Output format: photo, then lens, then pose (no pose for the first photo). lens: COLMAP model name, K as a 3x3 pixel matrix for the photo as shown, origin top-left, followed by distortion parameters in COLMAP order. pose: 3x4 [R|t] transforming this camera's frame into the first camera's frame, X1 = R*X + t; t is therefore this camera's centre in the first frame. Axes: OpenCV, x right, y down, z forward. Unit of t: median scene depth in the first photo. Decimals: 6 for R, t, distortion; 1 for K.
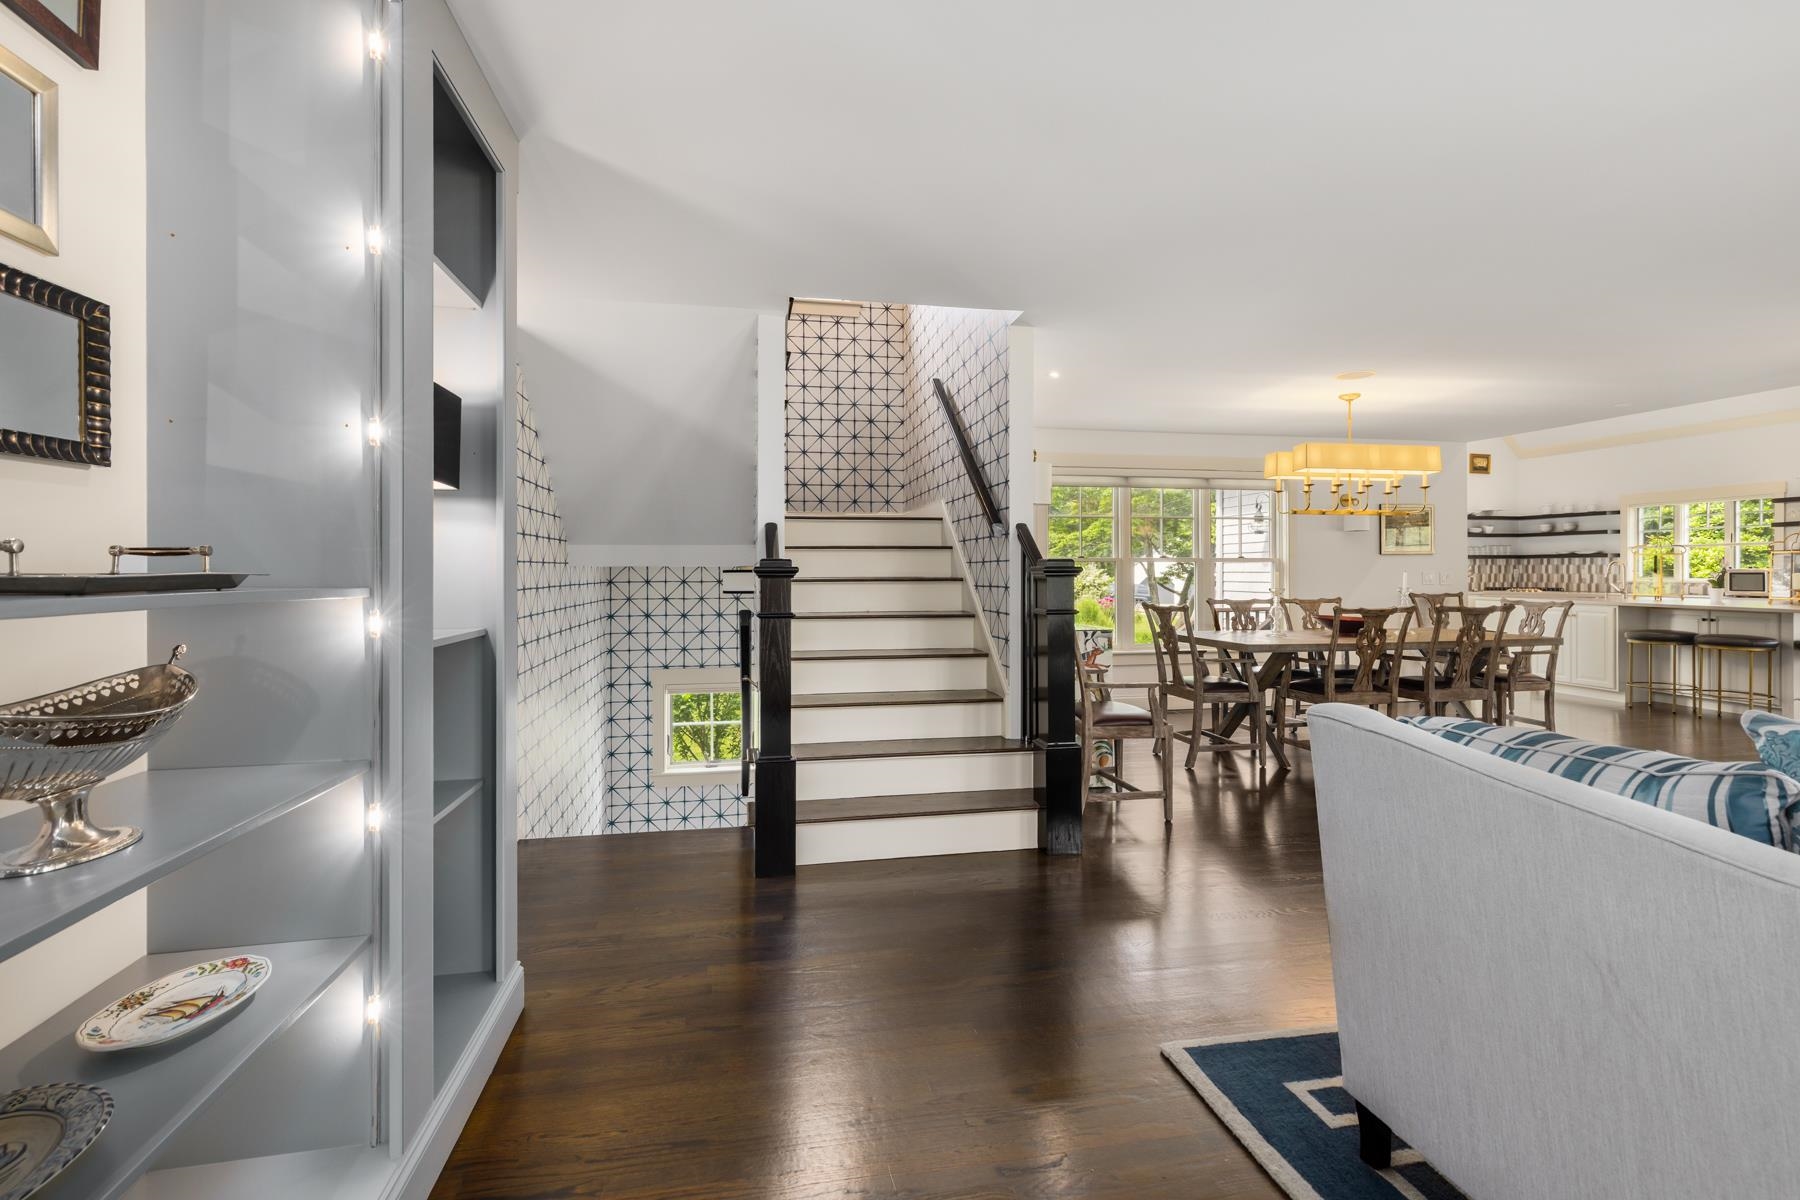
lens RADIAL K [[800.8, 0, 899.1], [0, 800.8, 570.8], [0, 0, 1]] dist [-0.002917, -0.000362]
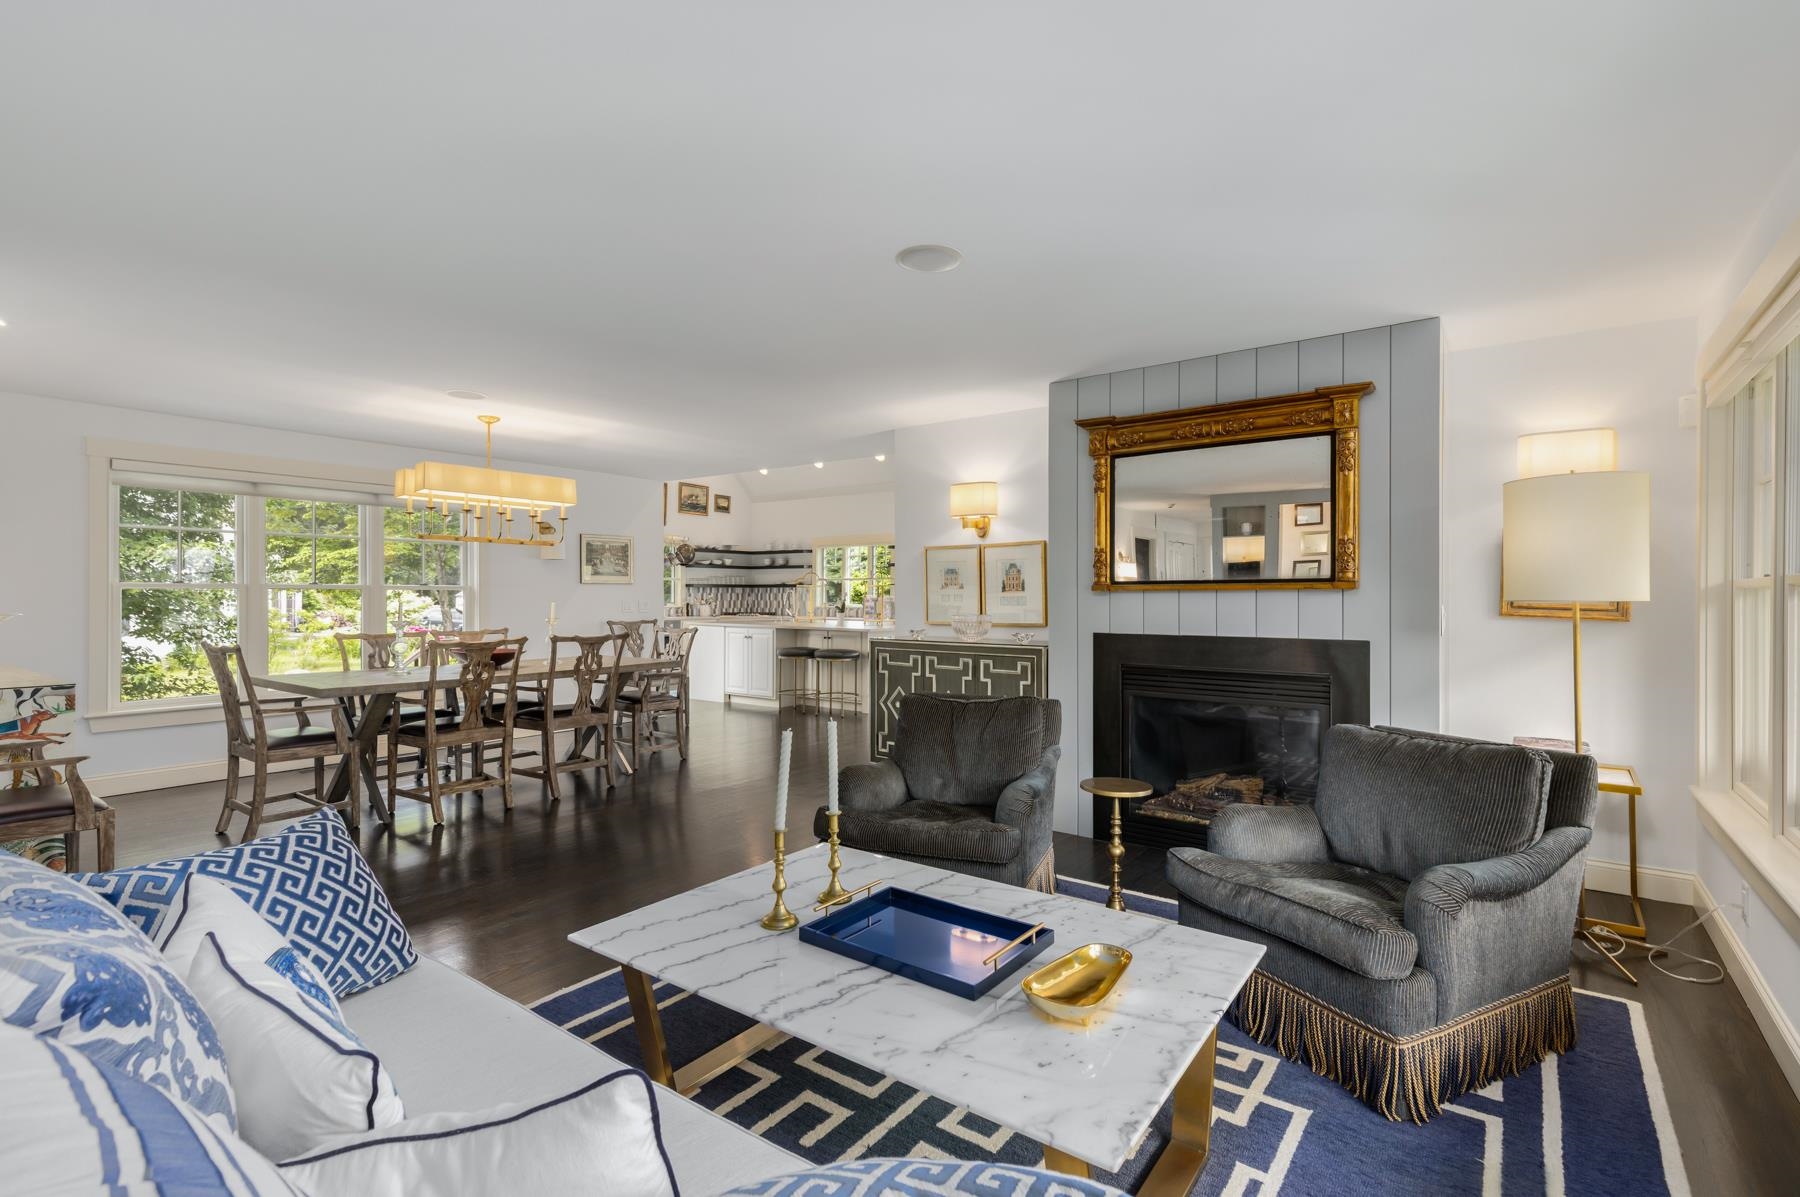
lens RADIAL K [[816.0, 0, 905.3], [0, 816.0, 598.6], [0, 0, 1]] dist [-0.011100, -0.000251]
pose [[0.727497, -0.000940, 0.686110, 0.192373], [-0.001614, 0.999994, 0.003082, -0.004986], [-0.686109, -0.003350, 0.727491, -0.035803]]
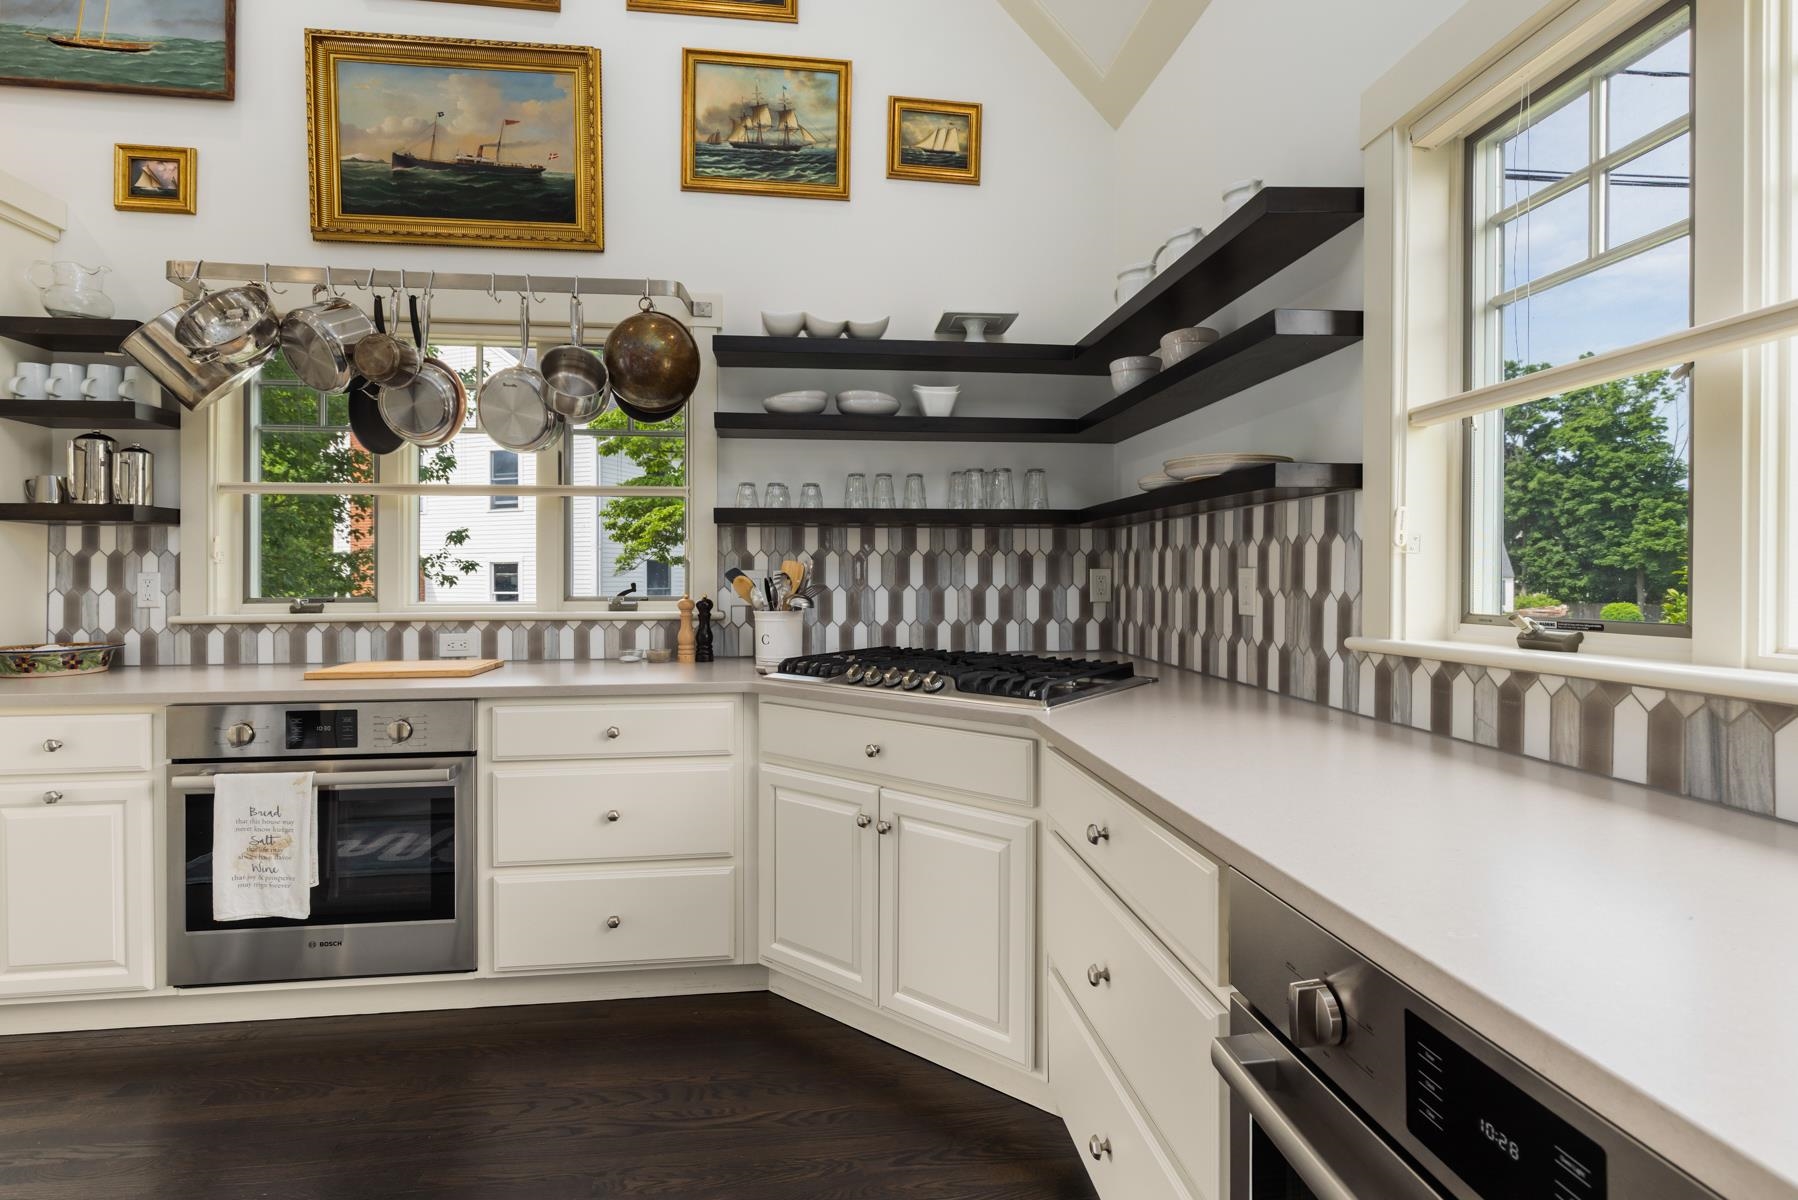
lens RADIAL K [[861.1, 0, 903.7], [0, 861.1, 576.4], [0, 0, 1]] dist [0.002903, 0.000312]
pose [[0.997819, -0.003033, -0.065945, 1.174500], [0.002808, 0.999990, -0.003504, 0.001368], [0.065955, 0.003311, 0.997817, 1.176921]]
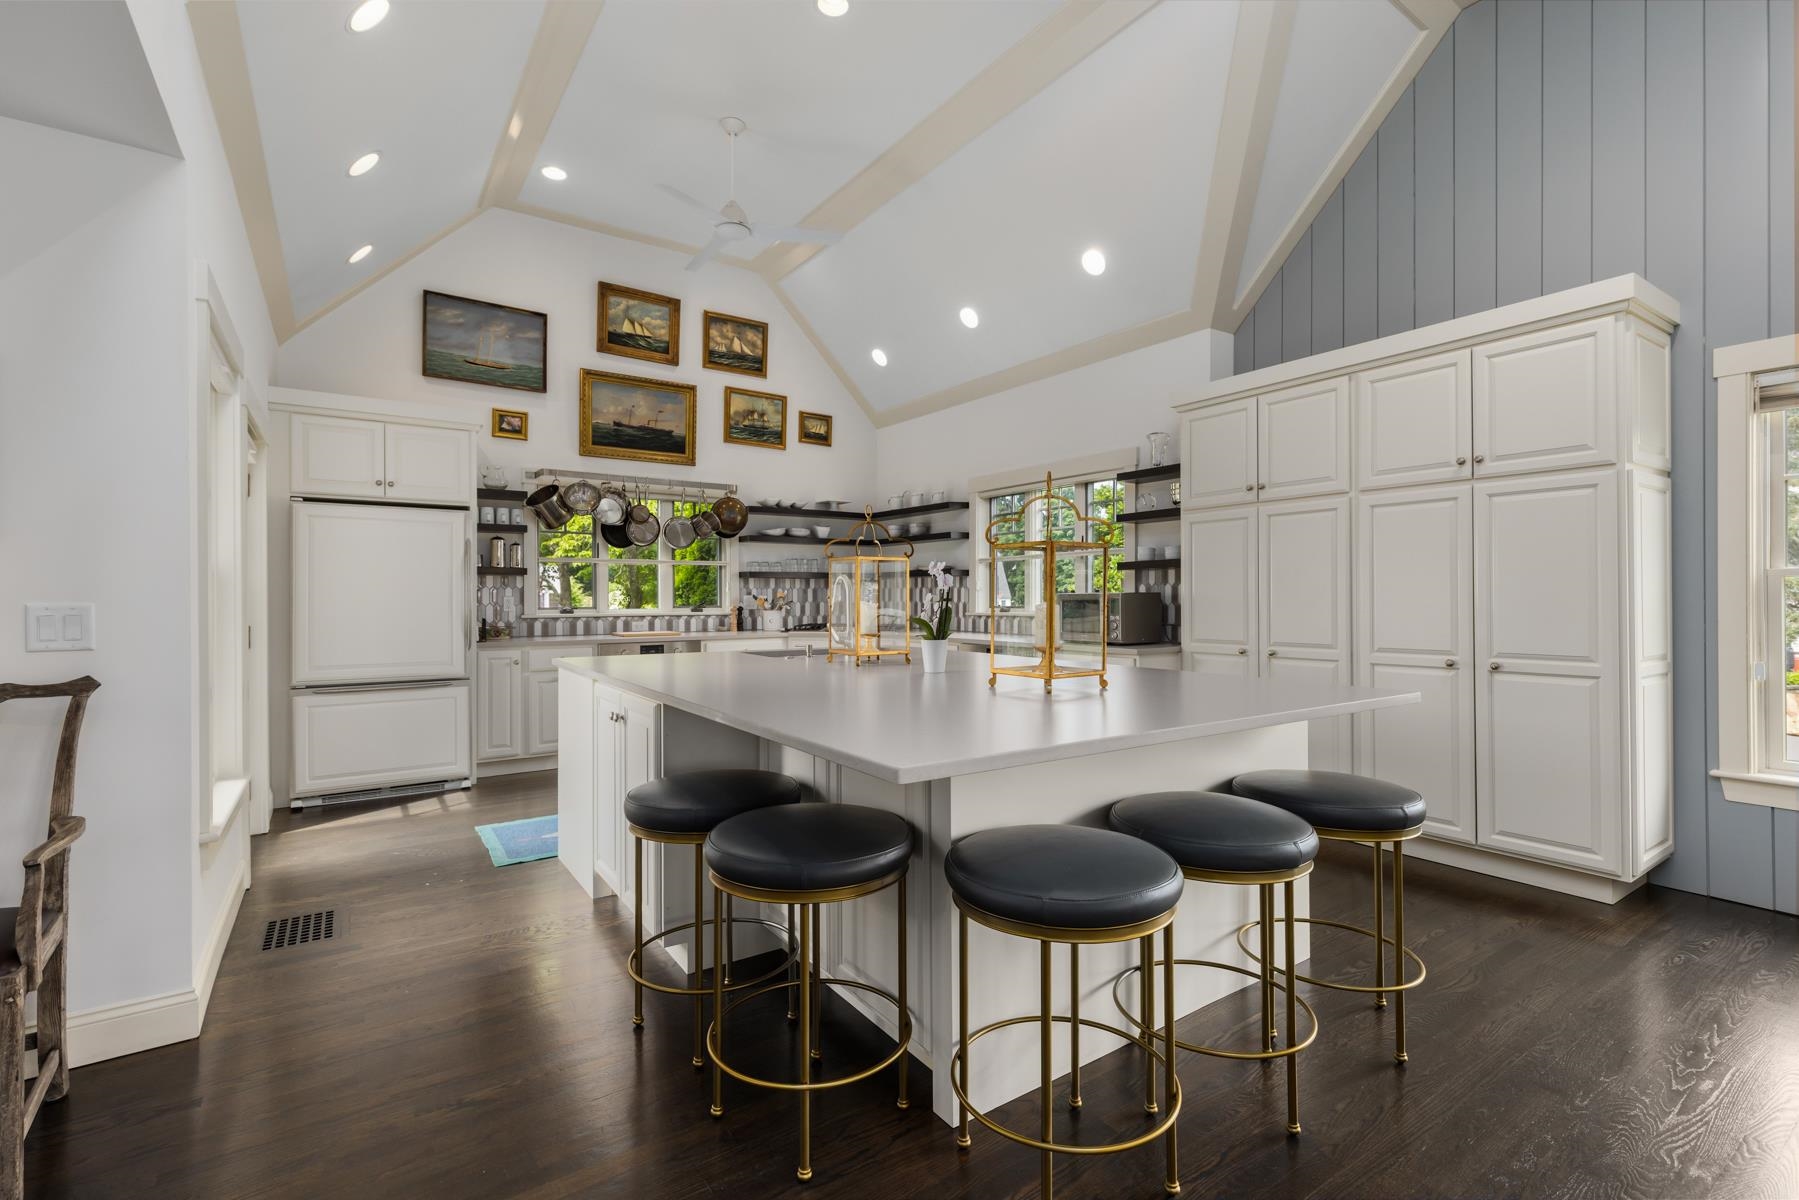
lens RADIAL K [[815.5, 0, 904.8], [0, 815.5, 600.1], [0, 0, 1]] dist [-0.011100, -0.000251]
pose [[0.912673, -0.003453, 0.408677, 0.843180], [0.004718, 0.999987, -0.002086, 0.005545], [-0.408664, 0.003832, 0.912677, 0.612334]]
